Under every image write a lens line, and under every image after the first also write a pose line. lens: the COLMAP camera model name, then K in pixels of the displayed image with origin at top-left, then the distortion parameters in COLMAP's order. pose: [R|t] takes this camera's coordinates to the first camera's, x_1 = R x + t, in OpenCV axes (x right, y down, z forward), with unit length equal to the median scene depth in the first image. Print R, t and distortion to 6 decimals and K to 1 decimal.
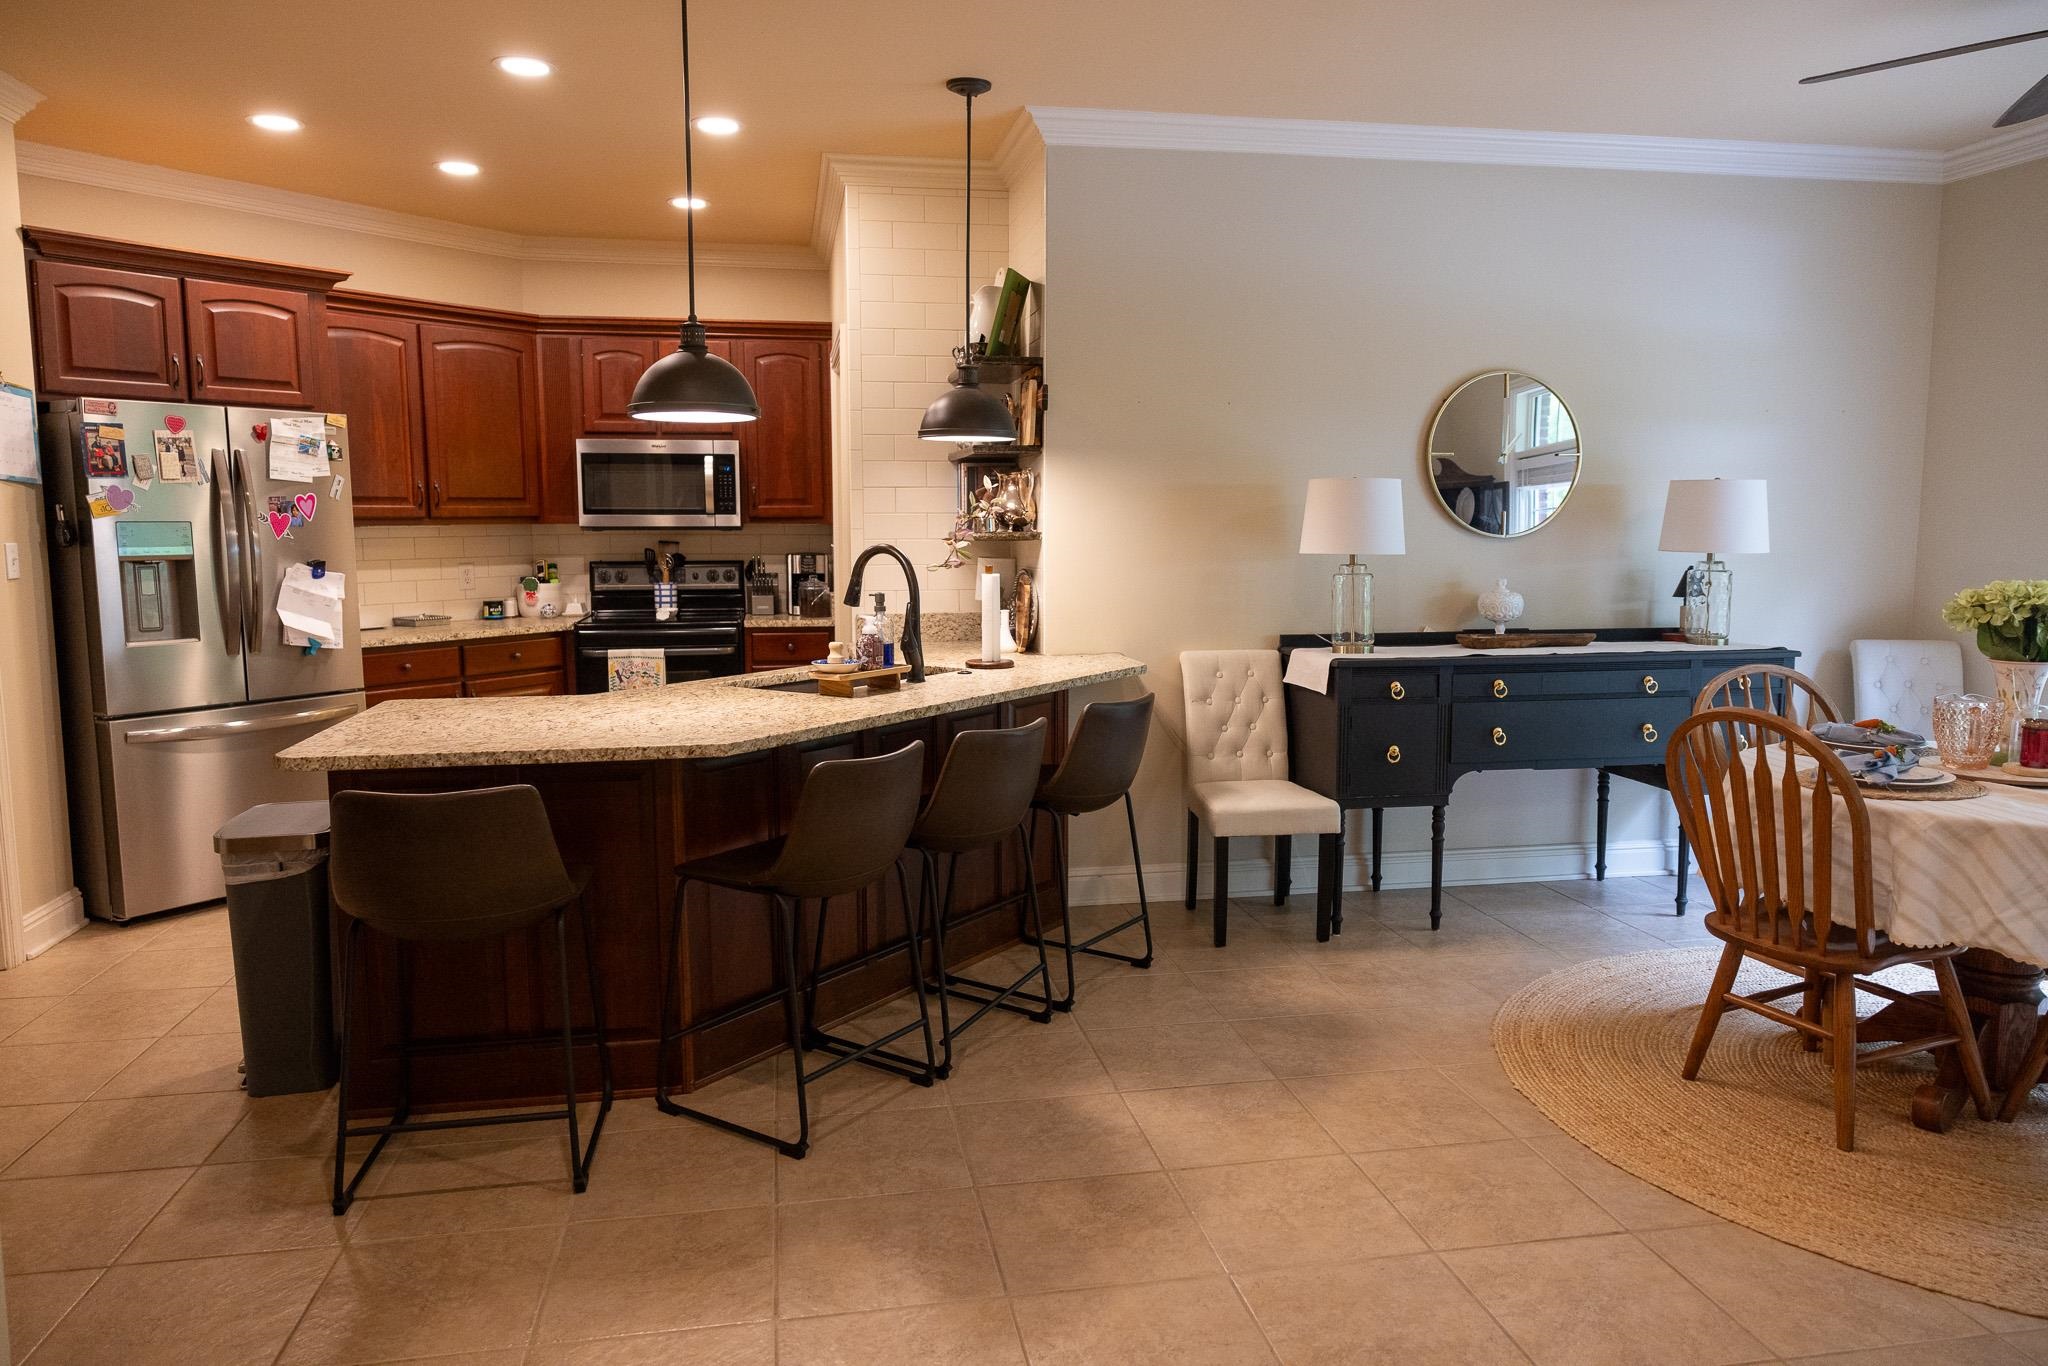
lens RADIAL K [[1365.3, 0, 1024.0], [0, 1365.3, 683.0], [0, 0, 1]] dist [0.000295, -0.001096]
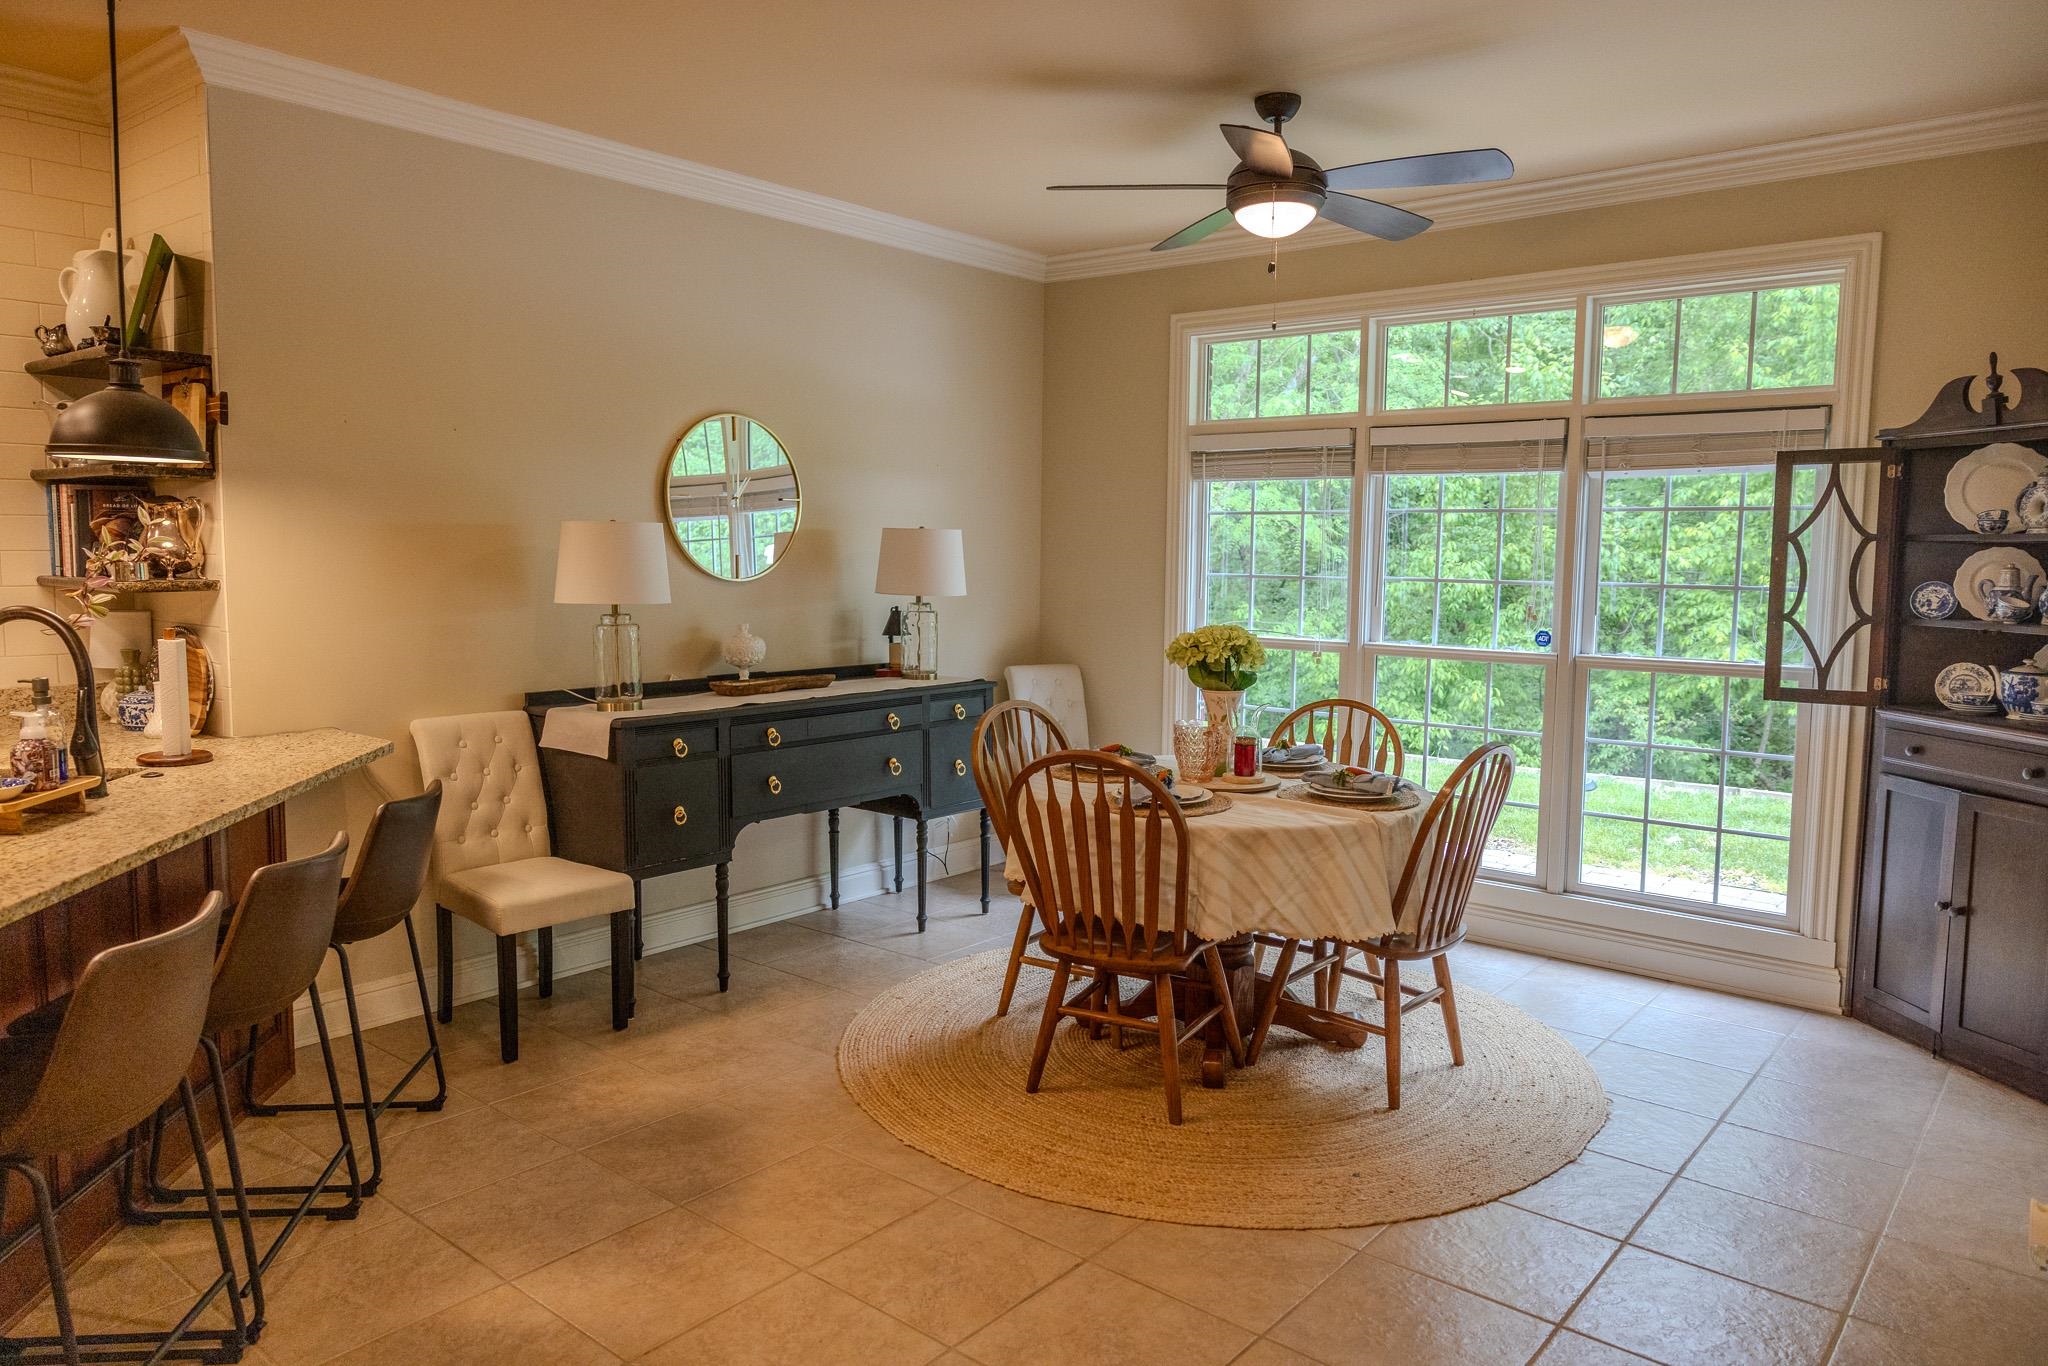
lens RADIAL K [[1365.3, 0, 1024.0], [0, 1365.3, 683.0], [0, 0, 1]] dist [0.000295, -0.001096]
pose [[0.765263, -0.054792, 0.641381, -0.145552], [0.062201, 0.998003, 0.011042, -0.034447], [-0.640705, 0.031444, 0.767143, 0.121310]]
